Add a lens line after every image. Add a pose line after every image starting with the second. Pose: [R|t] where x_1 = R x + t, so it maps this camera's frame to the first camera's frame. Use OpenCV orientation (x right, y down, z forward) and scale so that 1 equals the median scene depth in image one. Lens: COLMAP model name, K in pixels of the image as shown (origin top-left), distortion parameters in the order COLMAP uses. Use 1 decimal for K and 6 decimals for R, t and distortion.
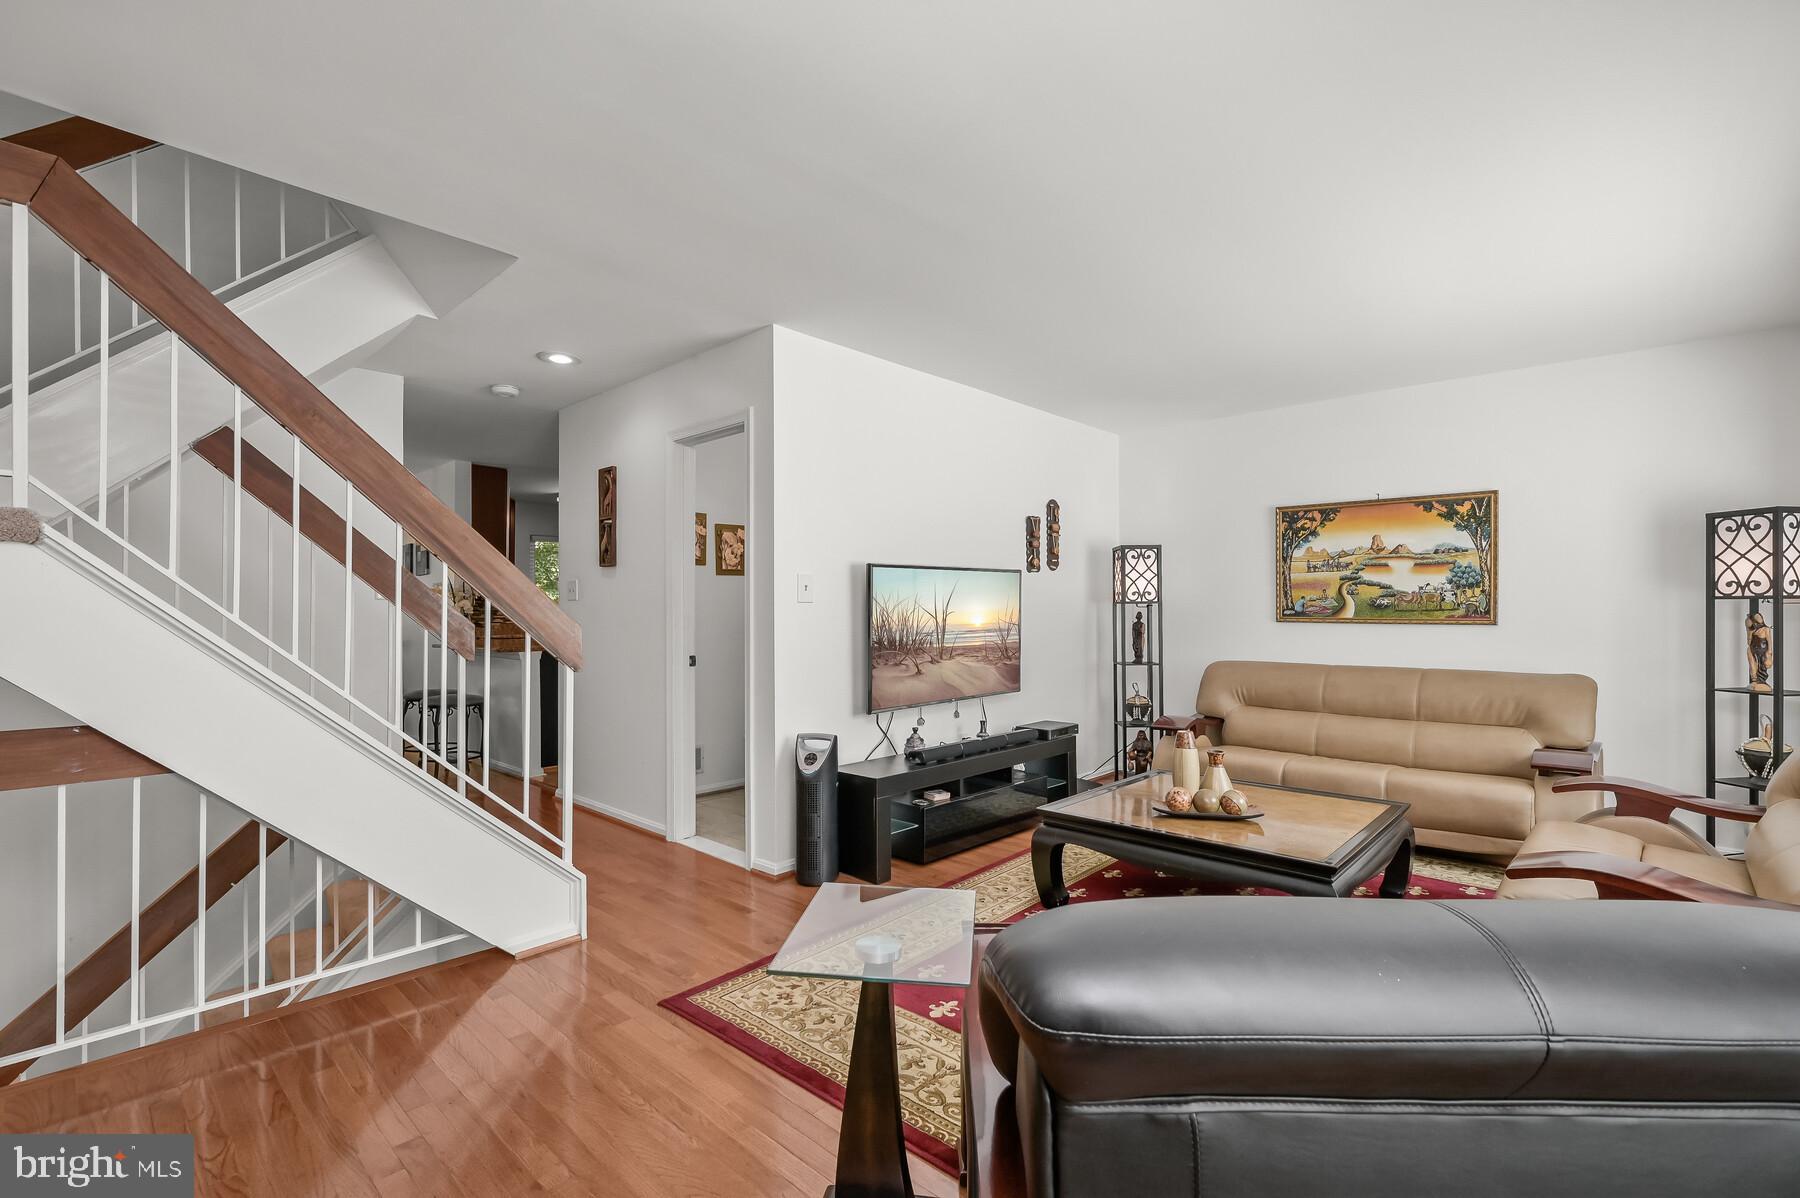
lens RADIAL K [[812.9, 0, 919.7], [0, 812.9, 600.6], [0, 0, 1]] dist [-0.000645, 0.000789]
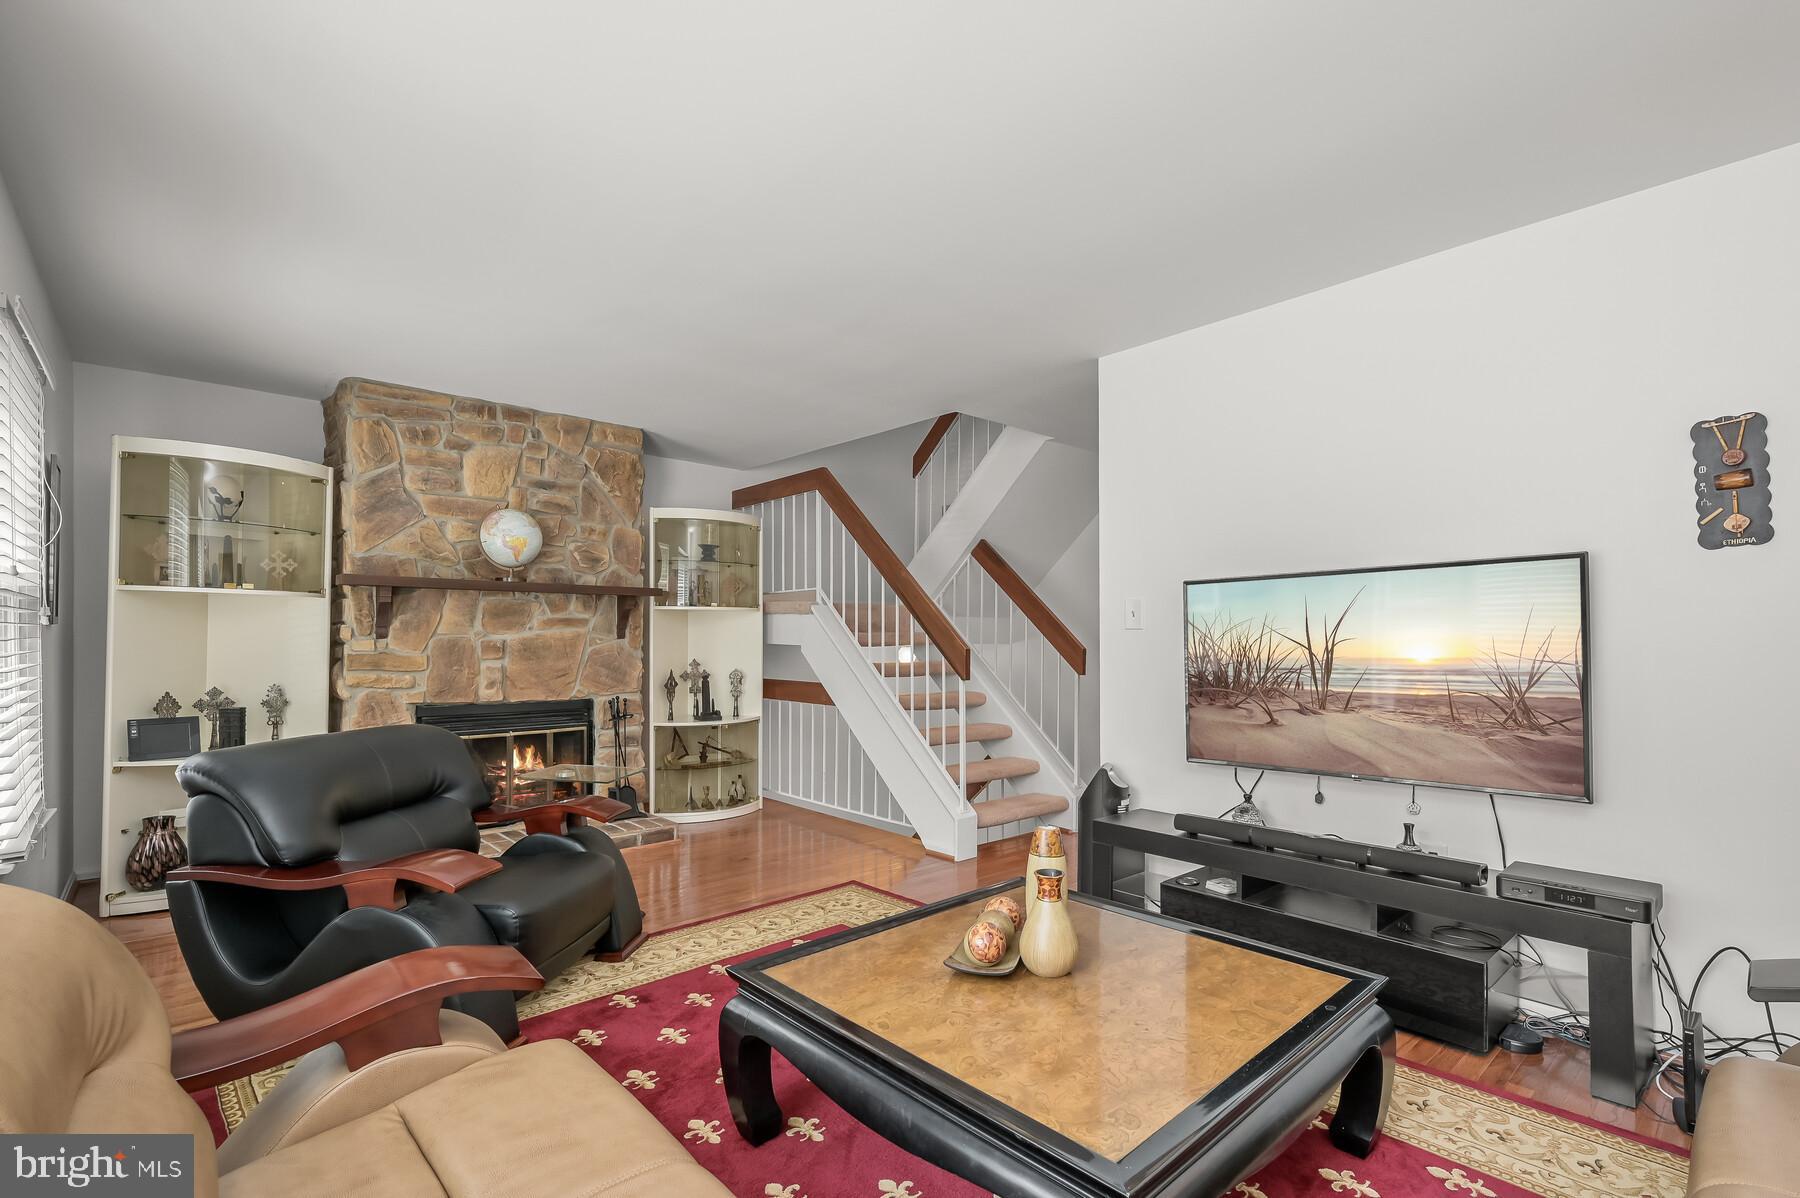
lens RADIAL K [[812.9, 0, 909.8], [0, 812.9, 629.3], [0, 0, 1]] dist [-0.000645, 0.000789]
pose [[-0.108231, -0.012508, -0.994047, 0.674908], [0.018135, 0.999730, -0.014554, 0.009200], [0.993960, -0.019603, -0.107975, 0.683748]]
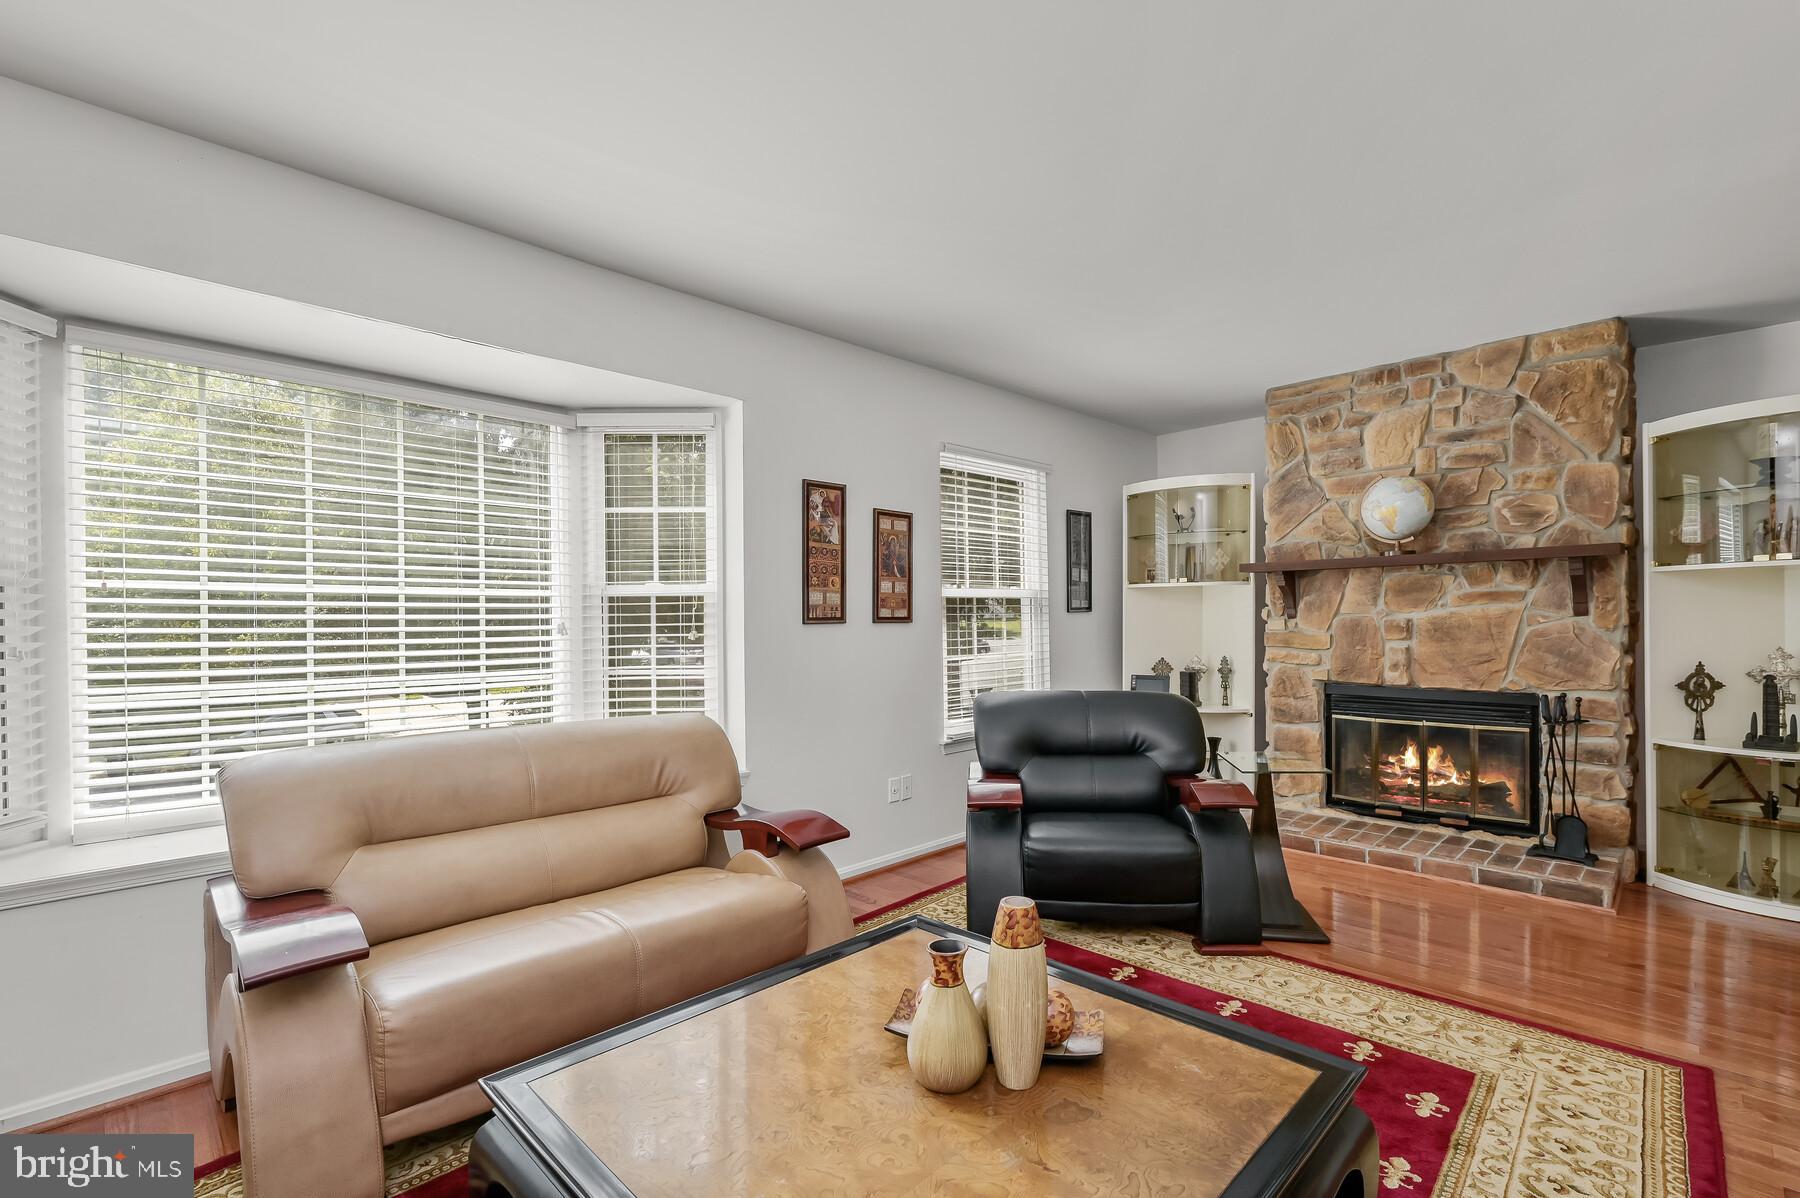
lens RADIAL K [[812.9, 0, 929.4], [0, 812.9, 618.0], [0, 0, 1]] dist [-0.000645, 0.000789]
pose [[-0.998670, 0.008241, 0.050894, 0.234600], [0.007008, 0.999678, -0.024373, 0.016025], [-0.051079, -0.023984, -0.998407, 1.012668]]
